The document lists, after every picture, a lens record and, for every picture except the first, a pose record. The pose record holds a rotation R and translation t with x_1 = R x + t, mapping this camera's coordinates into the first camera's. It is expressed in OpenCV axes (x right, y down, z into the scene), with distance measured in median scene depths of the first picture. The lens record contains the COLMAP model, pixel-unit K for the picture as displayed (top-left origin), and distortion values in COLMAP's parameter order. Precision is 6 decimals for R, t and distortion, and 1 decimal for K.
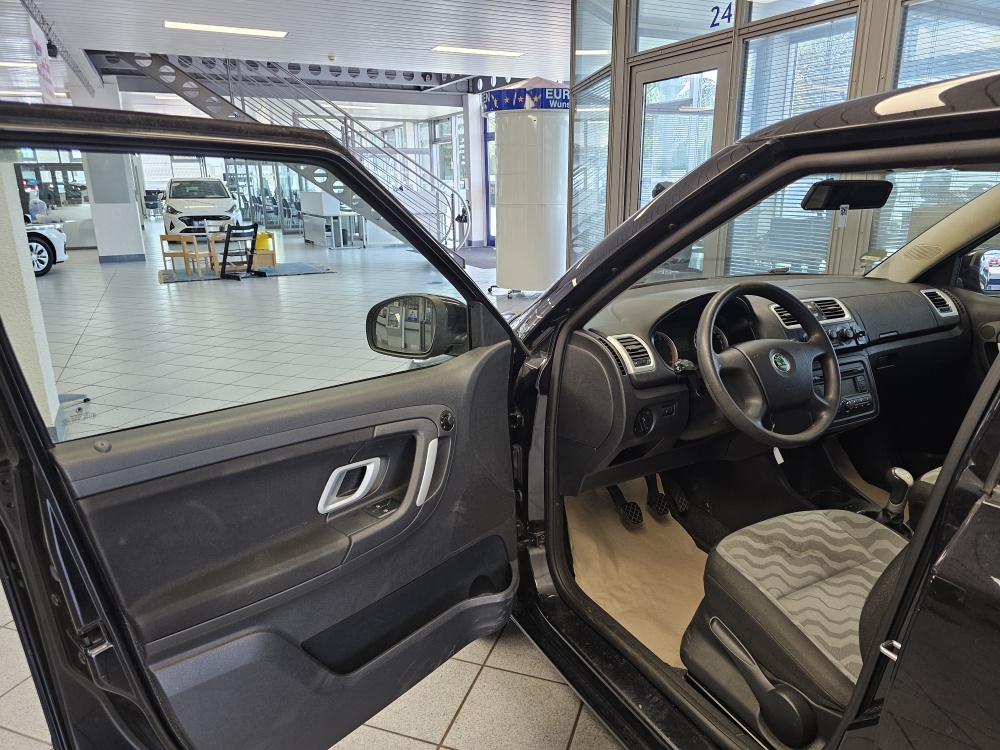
lens RADIAL K [[664.2, 0, 514.7], [0, 664.2, 386.4], [0, 0, 1]] dist [0.043910, -0.049211]
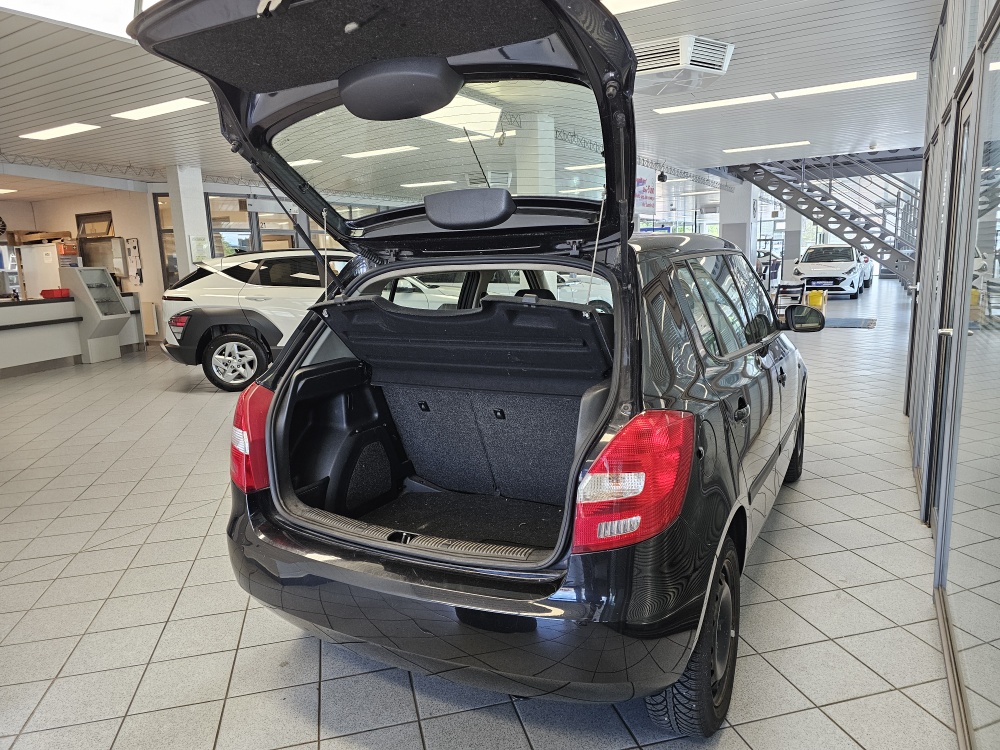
lens RADIAL K [[664.2, 0, 497.1], [0, 664.2, 377.6], [0, 0, 1]] dist [0.043910, -0.049211]
pose [[0.524602, 0.137697, -0.840138, 0.360504], [-0.220181, 0.975203, 0.022347, 0.021131], [0.822382, 0.173259, 0.541912, -0.096405]]
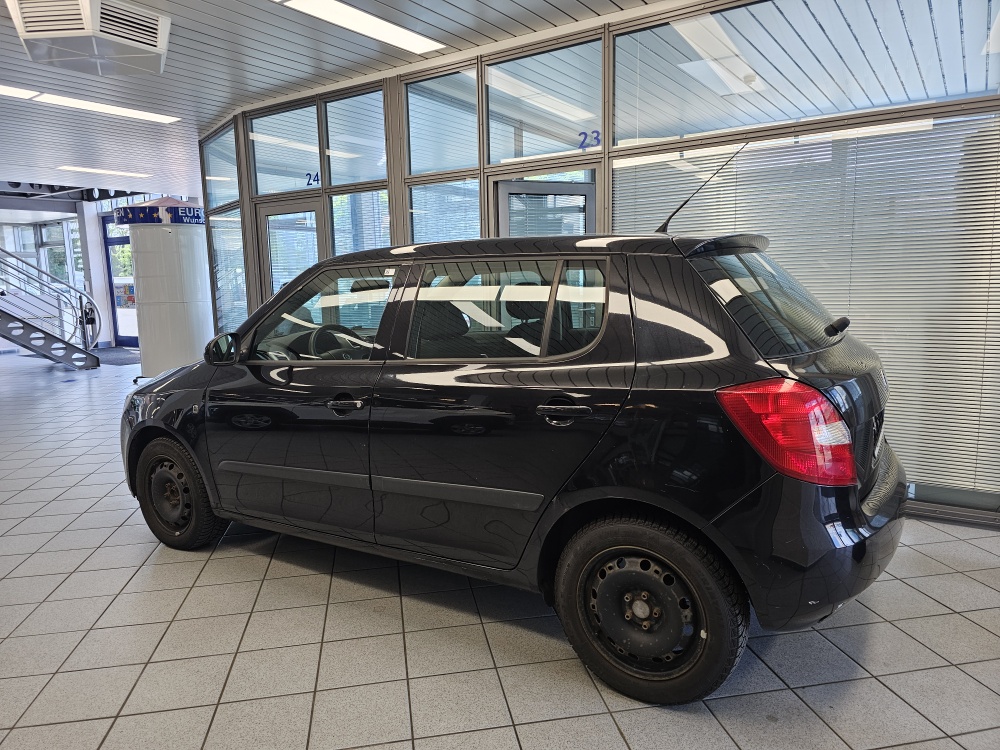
lens RADIAL K [[664.2, 0, 499.0], [0, 664.2, 359.9], [0, 0, 1]] dist [0.043910, -0.049211]
pose [[0.874237, -0.077187, 0.479325, -0.033469], [0.161149, 0.977443, -0.136518, 0.052098], [-0.457975, 0.196592, 0.866955, -0.169889]]
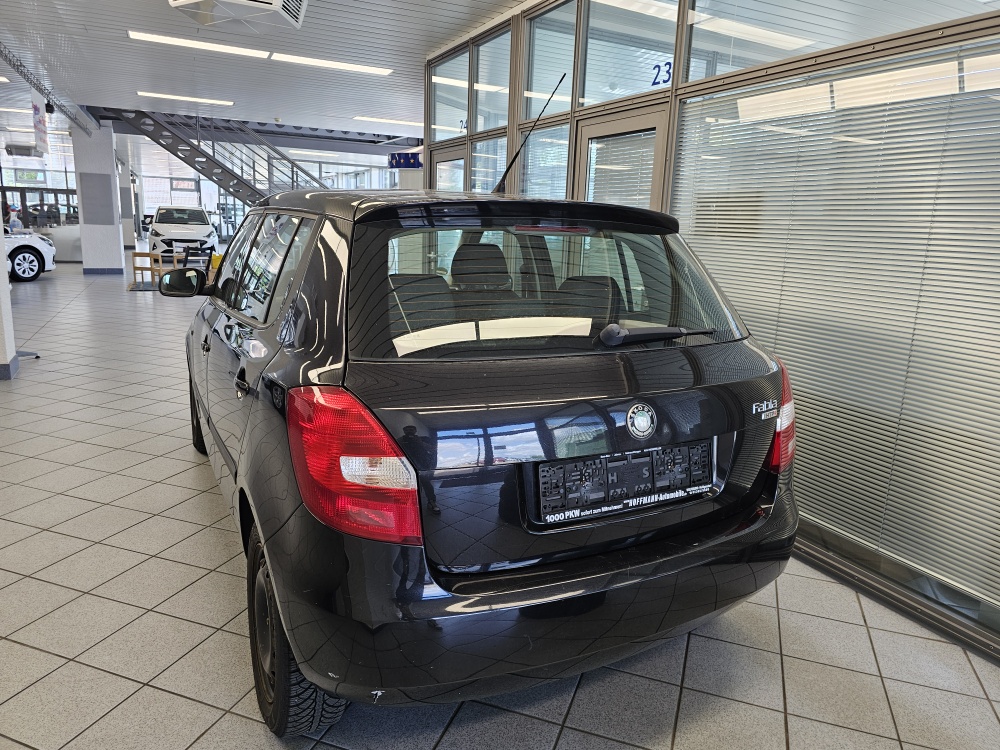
lens RADIAL K [[664.2, 0, 516.0], [0, 664.2, 368.3], [0, 0, 1]] dist [0.043910, -0.049211]
pose [[0.998908, 0.046537, 0.004224, 0.161605], [-0.046026, 0.995485, -0.083019, 0.049432], [-0.008068, 0.082734, 0.996539, -0.185848]]
